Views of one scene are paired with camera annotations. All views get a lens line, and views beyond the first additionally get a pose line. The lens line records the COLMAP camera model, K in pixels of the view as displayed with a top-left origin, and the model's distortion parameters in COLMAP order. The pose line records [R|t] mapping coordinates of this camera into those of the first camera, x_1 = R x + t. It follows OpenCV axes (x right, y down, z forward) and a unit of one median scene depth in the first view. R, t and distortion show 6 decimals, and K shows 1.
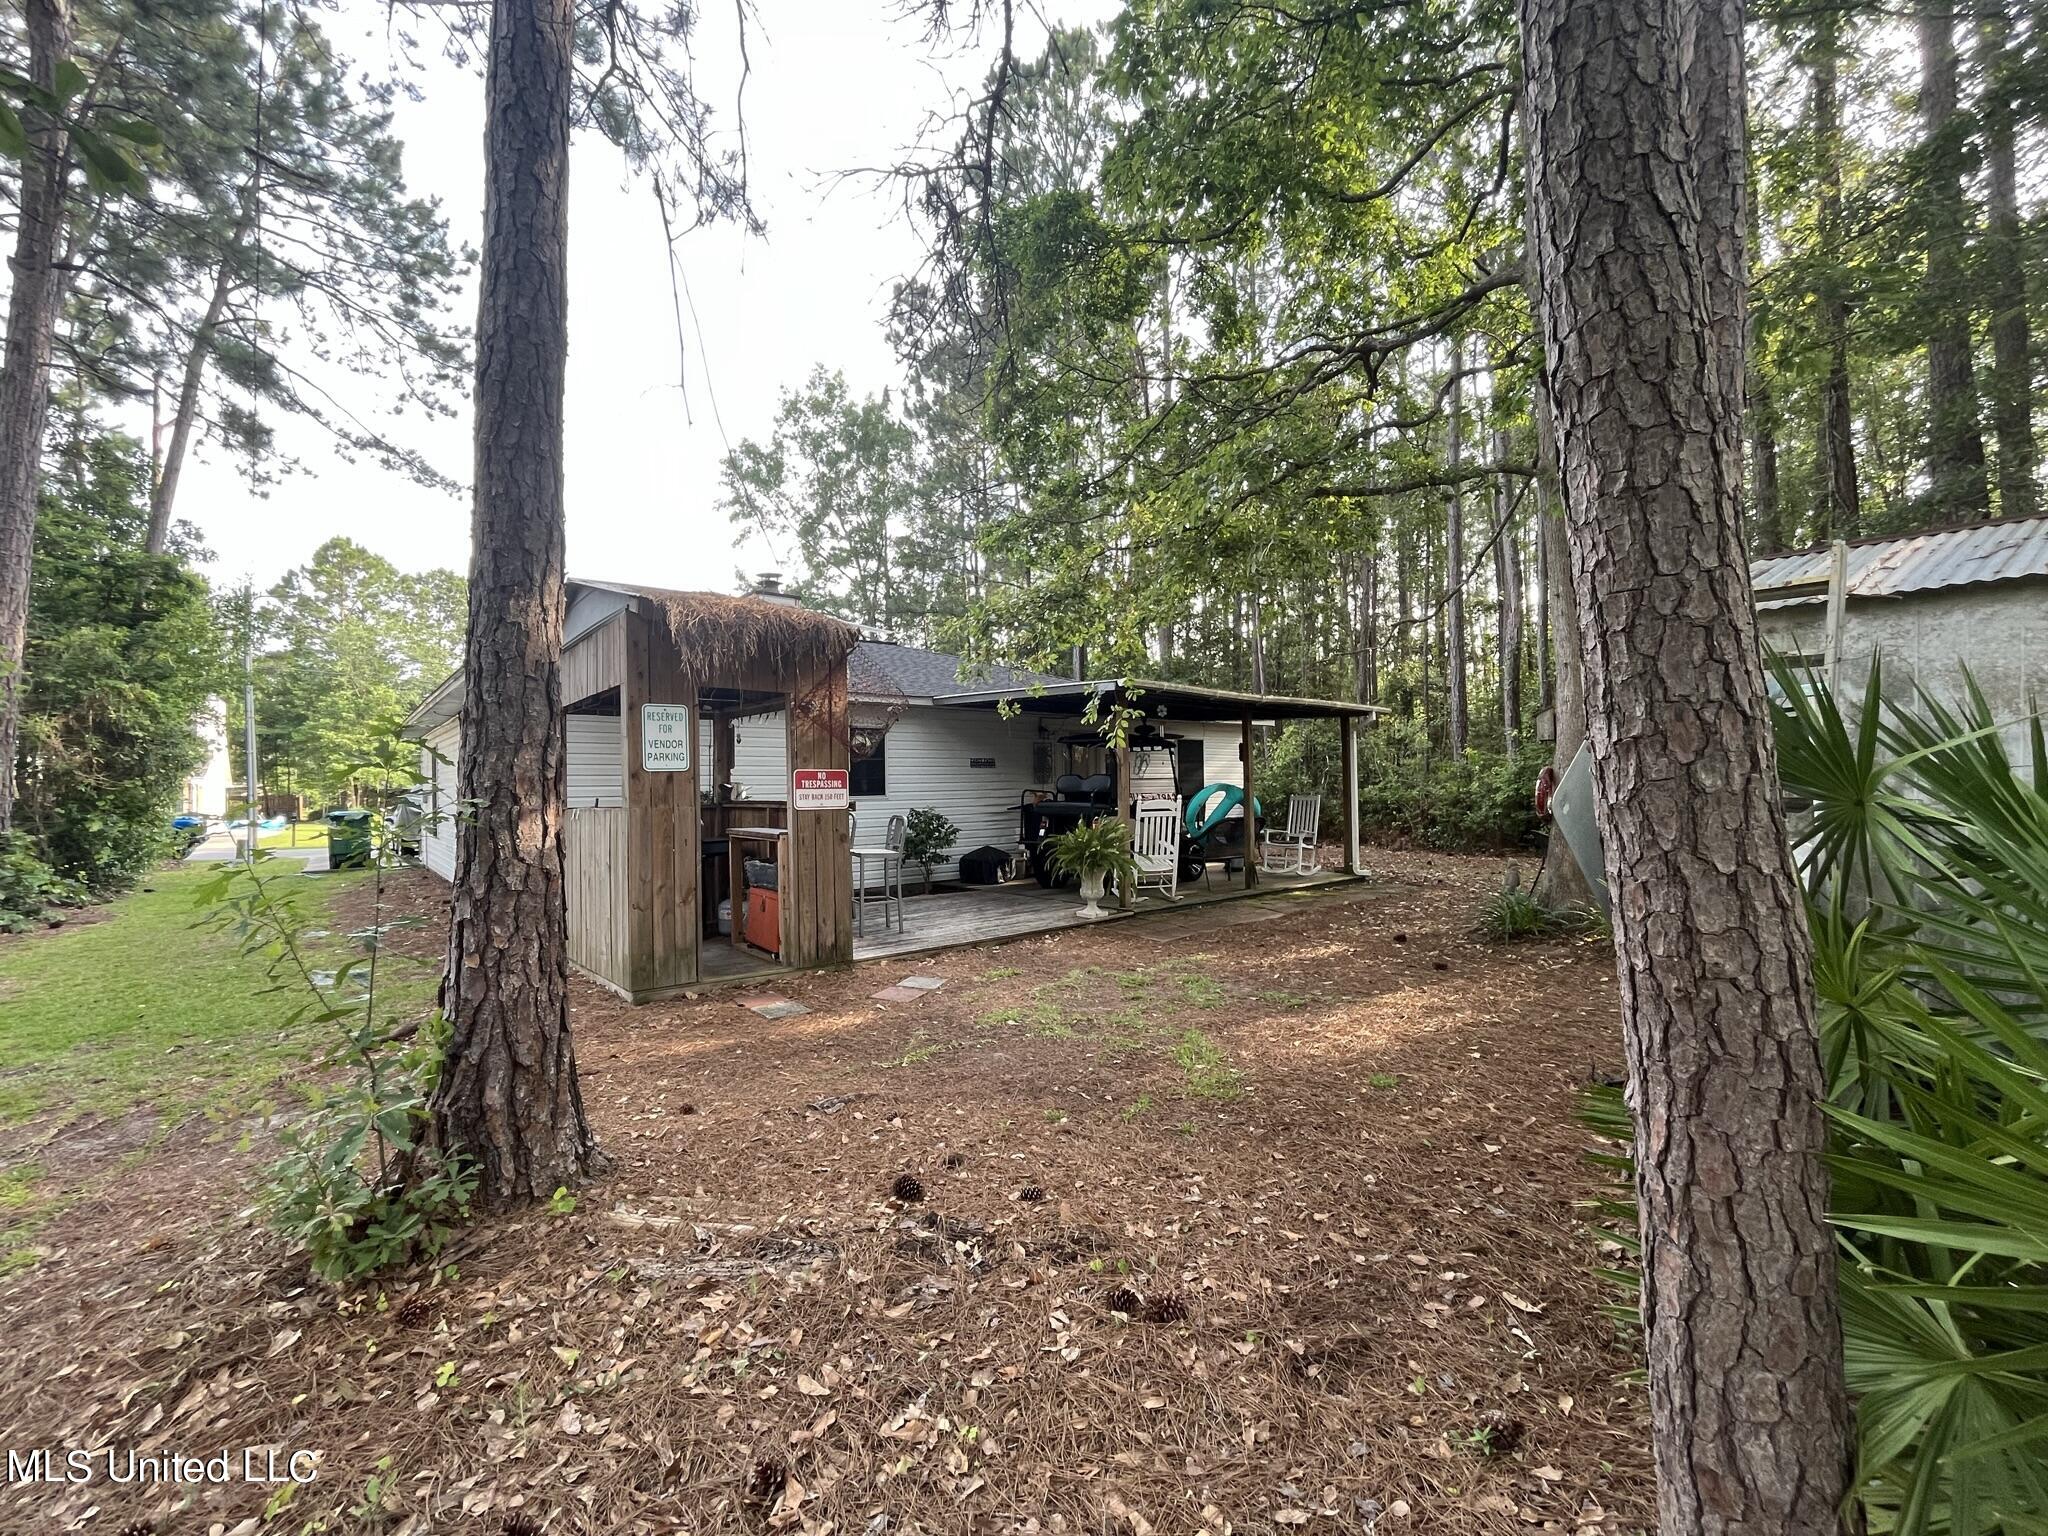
lens RADIAL K [[830.1, 0, 1026.1], [0, 830.1, 767.9], [0, 0, 1]] dist [-0.004537, -0.000330]
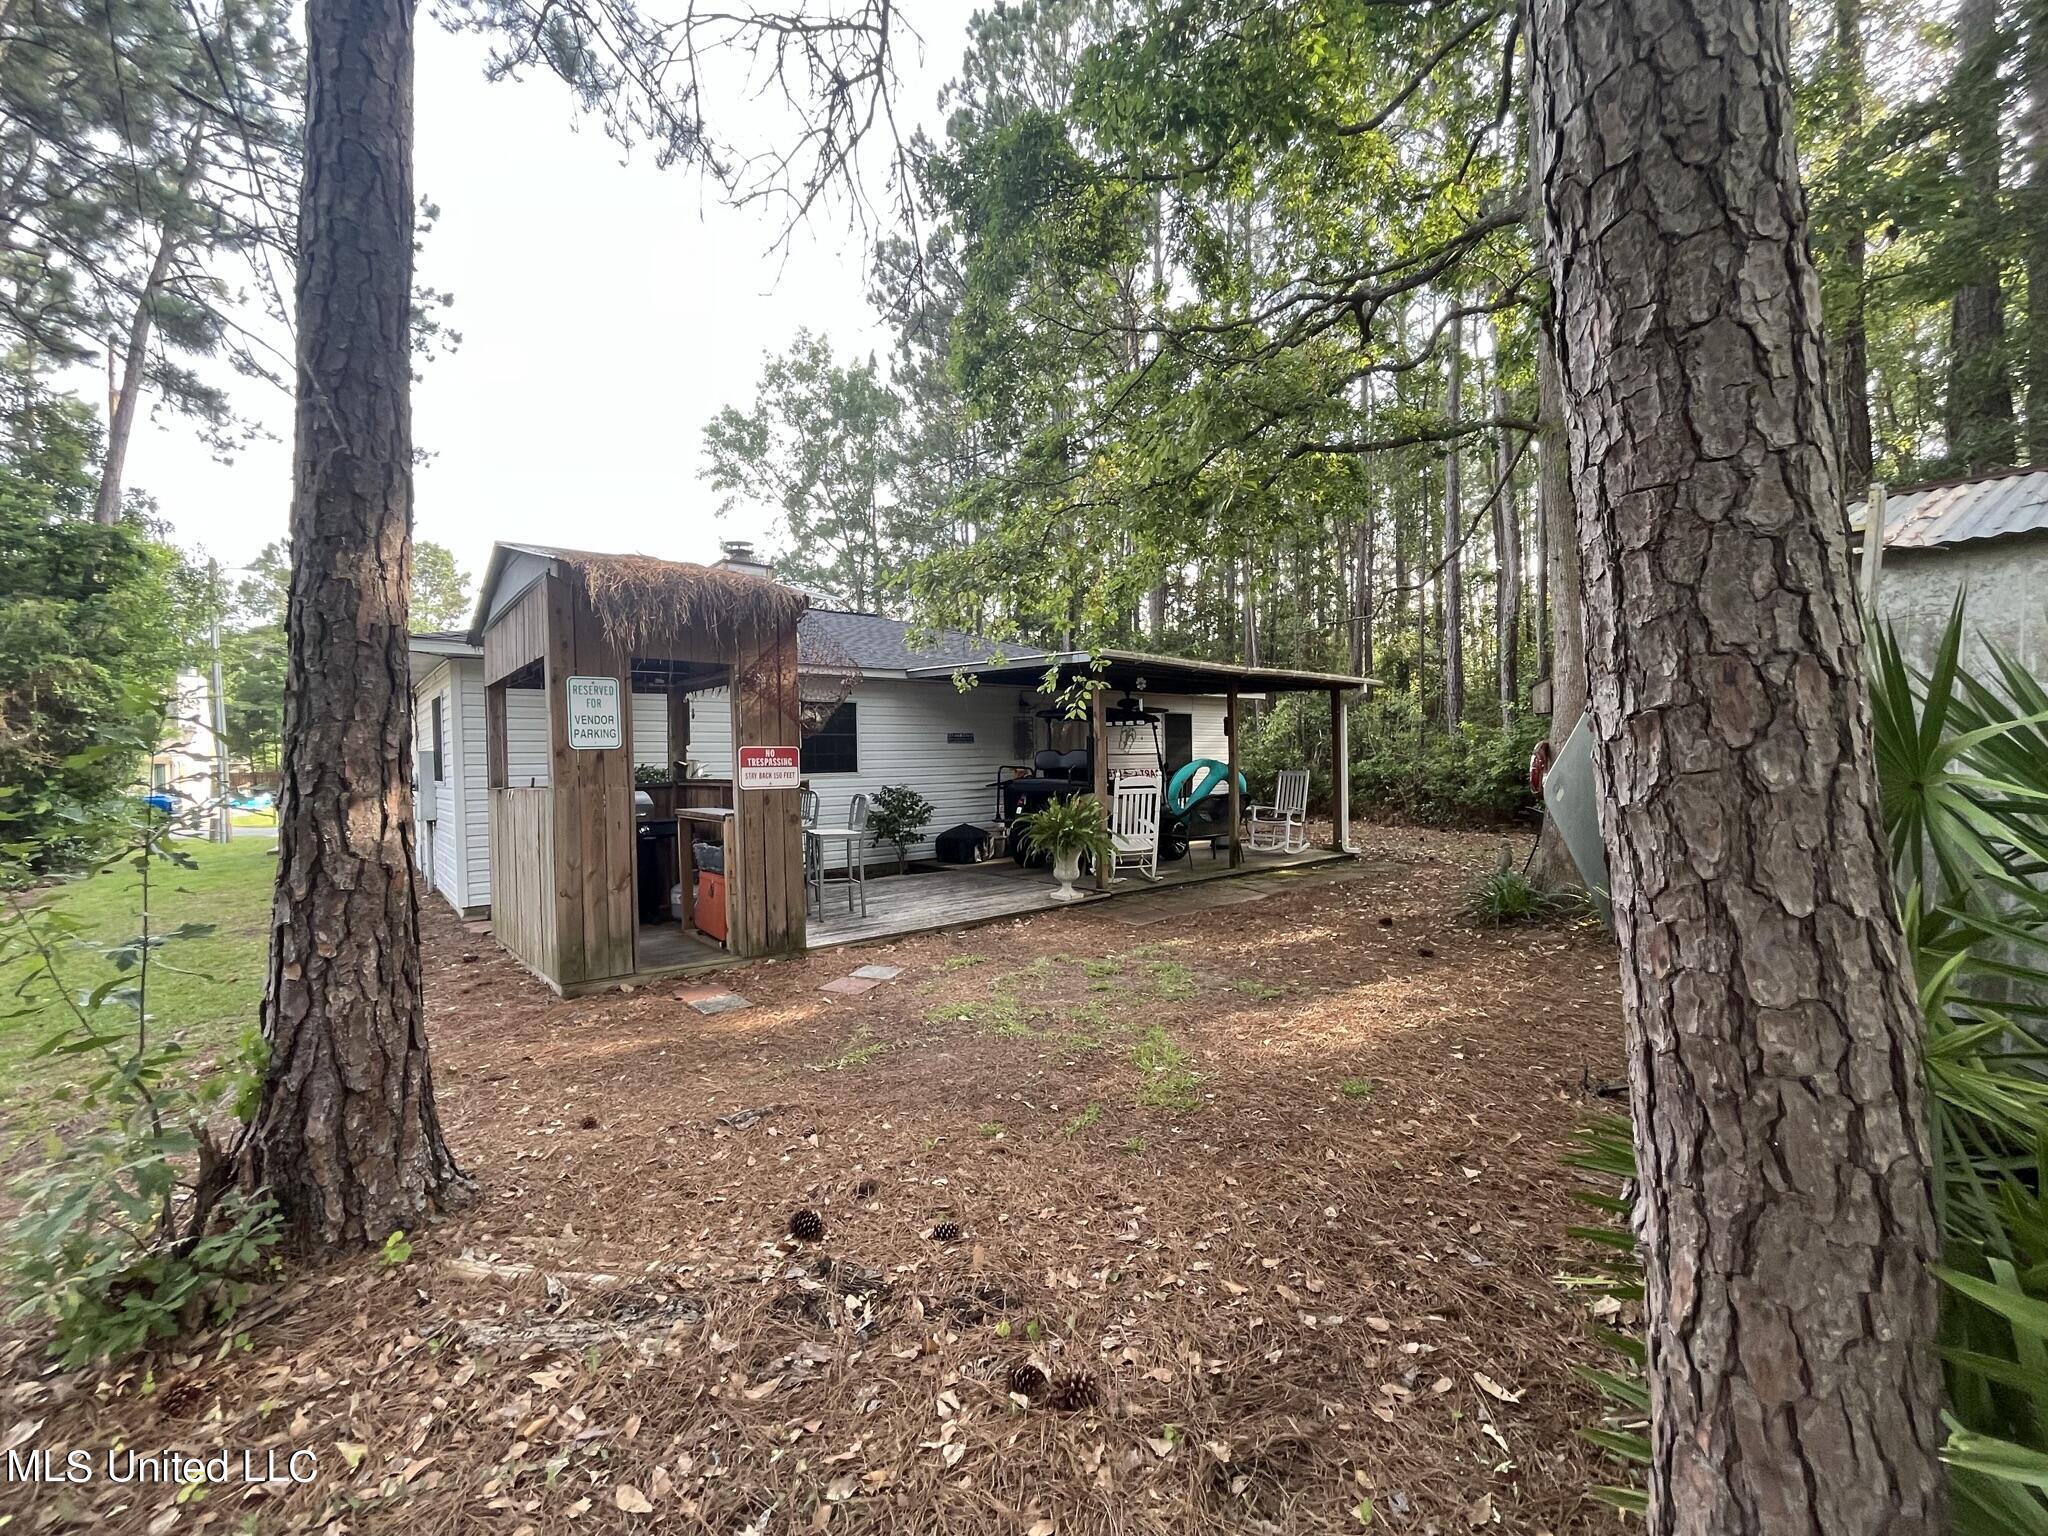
lens RADIAL K [[830.1, 0, 1025.8], [0, 830.1, 768.0], [0, 0, 1]] dist [-0.004537, -0.000330]
pose [[0.999994, -0.002802, 0.002030, 0.048034], [0.002738, 0.999520, 0.030847, -0.002321], [-0.002116, -0.030841, 0.999522, 0.071951]]
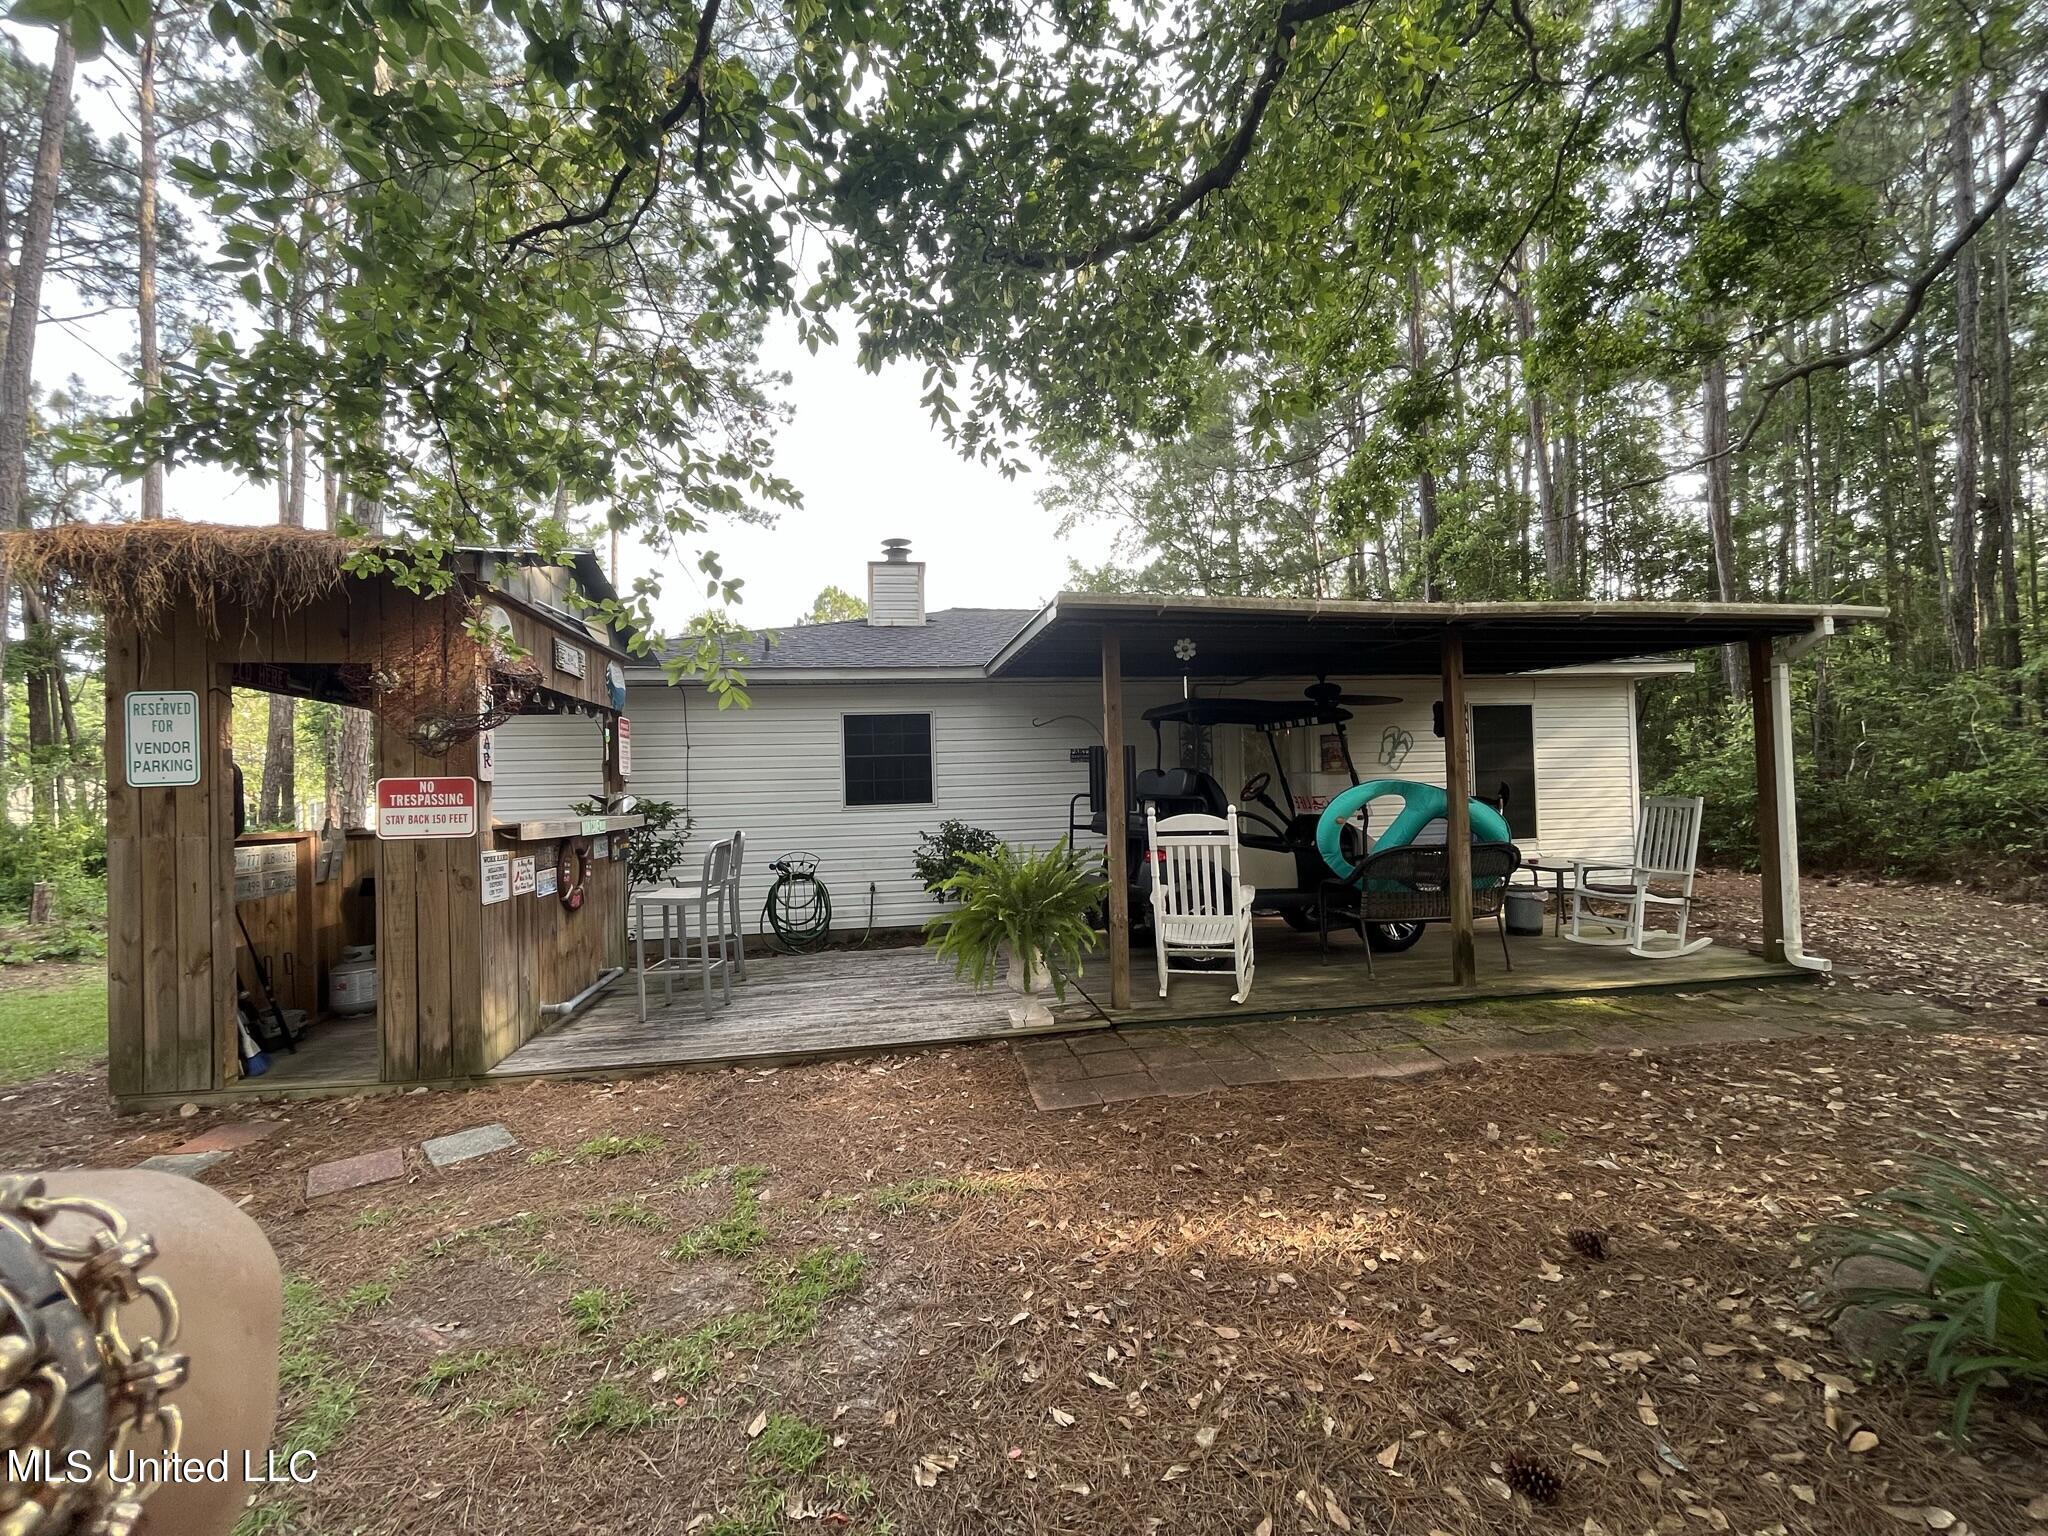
lens RADIAL K [[830.1, 0, 1026.7], [0, 830.1, 767.0], [0, 0, 1]] dist [-0.004537, -0.000330]
pose [[0.858517, -0.023605, -0.512242, 0.576580], [0.026545, 0.999646, -0.001578, 0.008555], [0.512098, -0.012243, 0.858840, 0.801237]]
